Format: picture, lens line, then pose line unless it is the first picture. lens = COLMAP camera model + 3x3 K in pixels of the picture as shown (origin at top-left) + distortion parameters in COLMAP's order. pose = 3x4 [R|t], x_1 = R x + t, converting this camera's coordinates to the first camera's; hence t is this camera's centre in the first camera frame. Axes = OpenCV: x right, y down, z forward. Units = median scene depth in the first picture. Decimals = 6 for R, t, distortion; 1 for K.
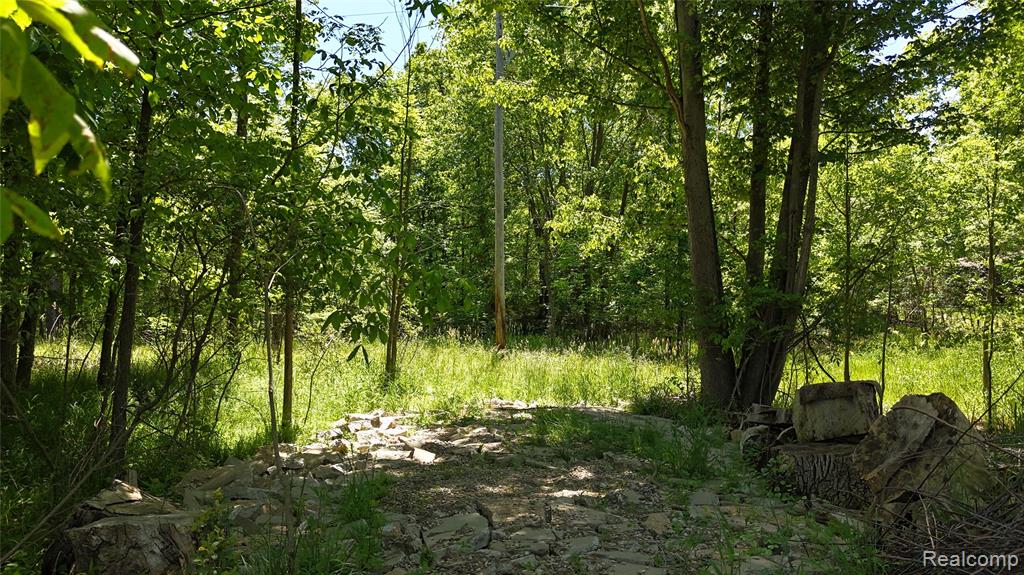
lens RADIAL K [[755.3, 0, 511.8], [0, 755.3, 287.2], [0, 0, 1]] dist [0.072649, -0.073054]
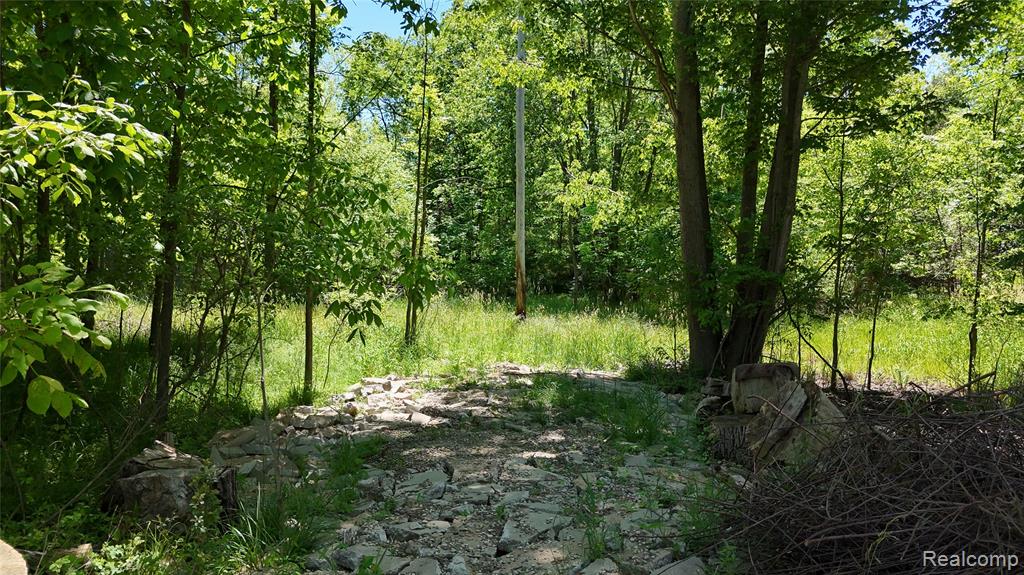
lens RADIAL K [[755.3, 0, 512.4], [0, 755.3, 288.0], [0, 0, 1]] dist [0.072649, -0.073054]
pose [[0.998393, 0.005531, -0.056406, 0.063433], [-0.001972, 0.998014, 0.062969, -0.036088], [0.056643, -0.062757, 0.996420, -0.096585]]
